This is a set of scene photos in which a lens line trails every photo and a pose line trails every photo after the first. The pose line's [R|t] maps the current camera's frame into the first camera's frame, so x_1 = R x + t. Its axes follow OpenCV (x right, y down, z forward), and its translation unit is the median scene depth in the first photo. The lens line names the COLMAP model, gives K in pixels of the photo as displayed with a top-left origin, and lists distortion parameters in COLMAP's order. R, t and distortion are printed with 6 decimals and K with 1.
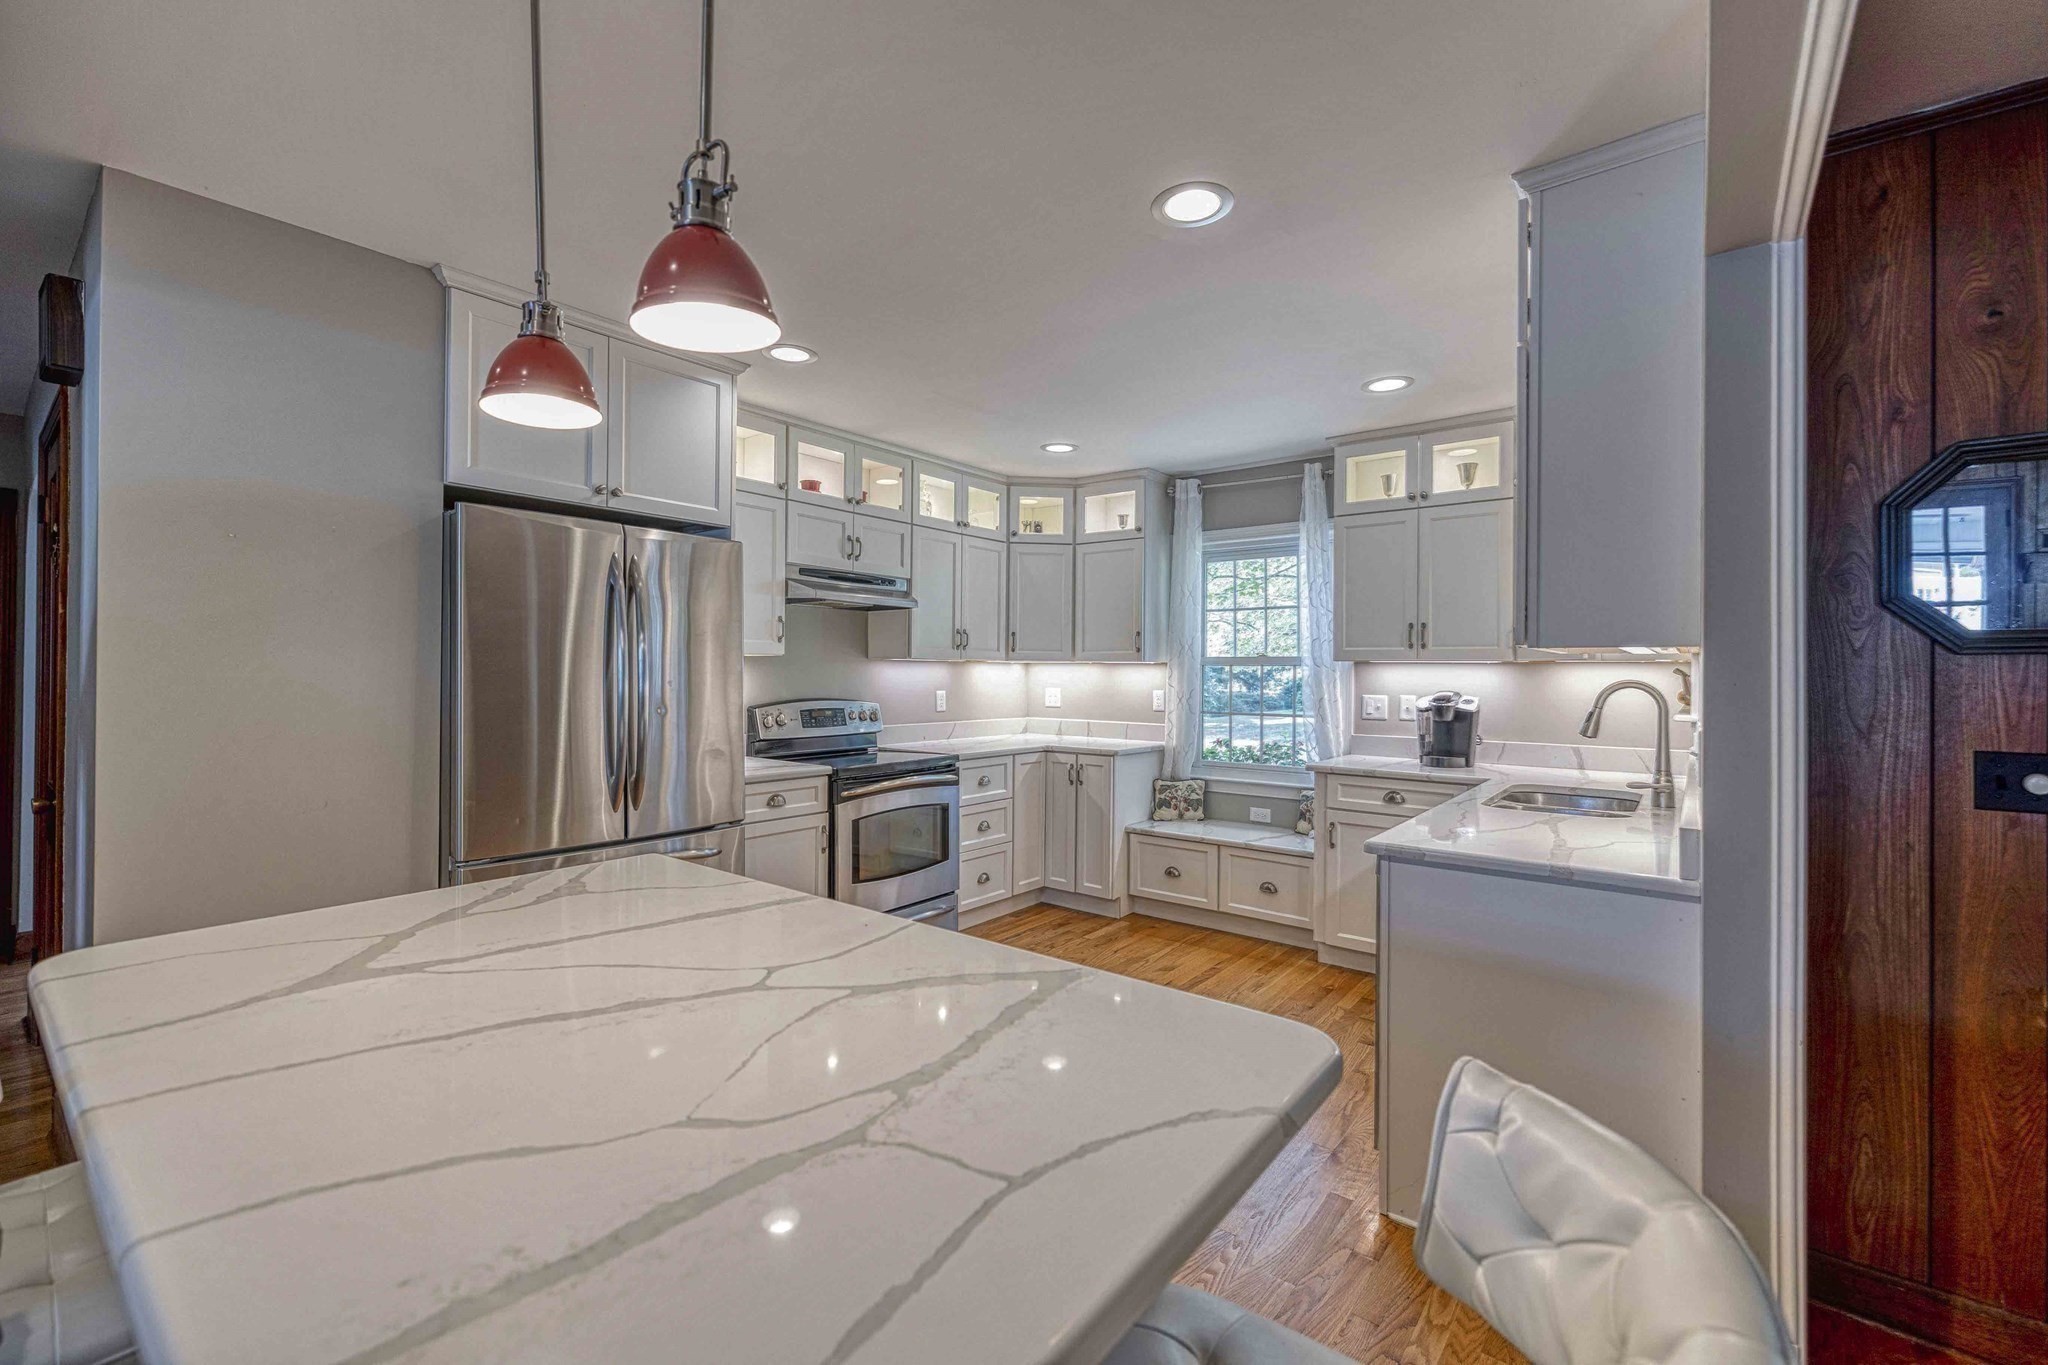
lens RADIAL K [[852.9, 0, 1023.5], [0, 852.9, 672.3], [0, 0, 1]] dist [0.000560, 0.000049]
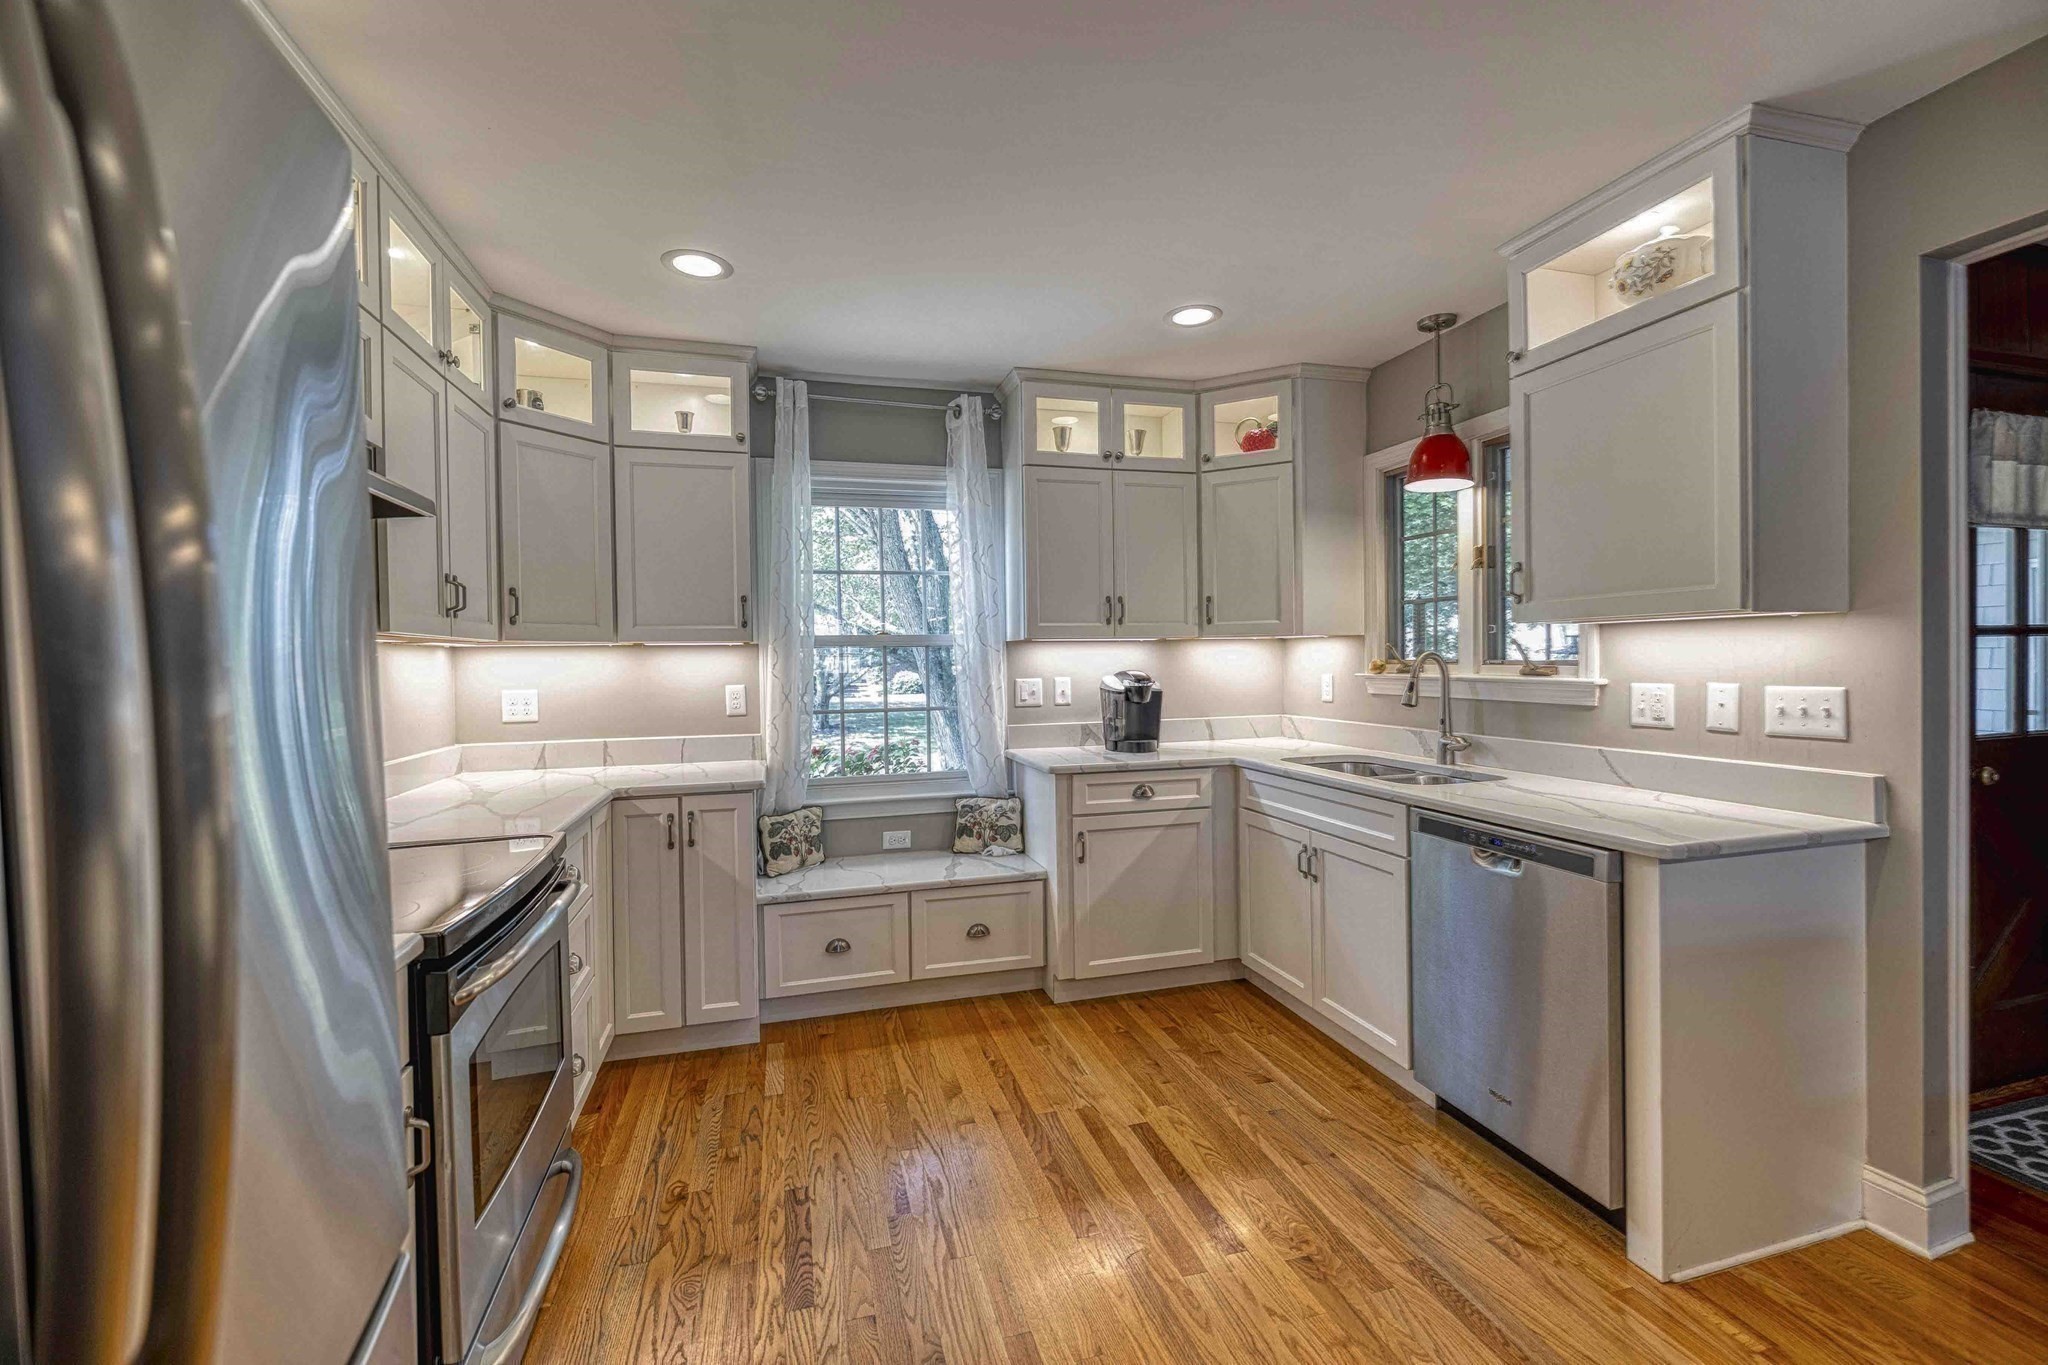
lens RADIAL K [[852.9, 0, 1023.5], [0, 852.9, 672.3], [0, 0, 1]] dist [0.000560, 0.000049]
pose [[0.586471, -0.030751, 0.809386, -0.288983], [0.019868, 0.999525, 0.023579, -0.000628], [-0.809726, 0.002252, 0.586803, 0.473078]]
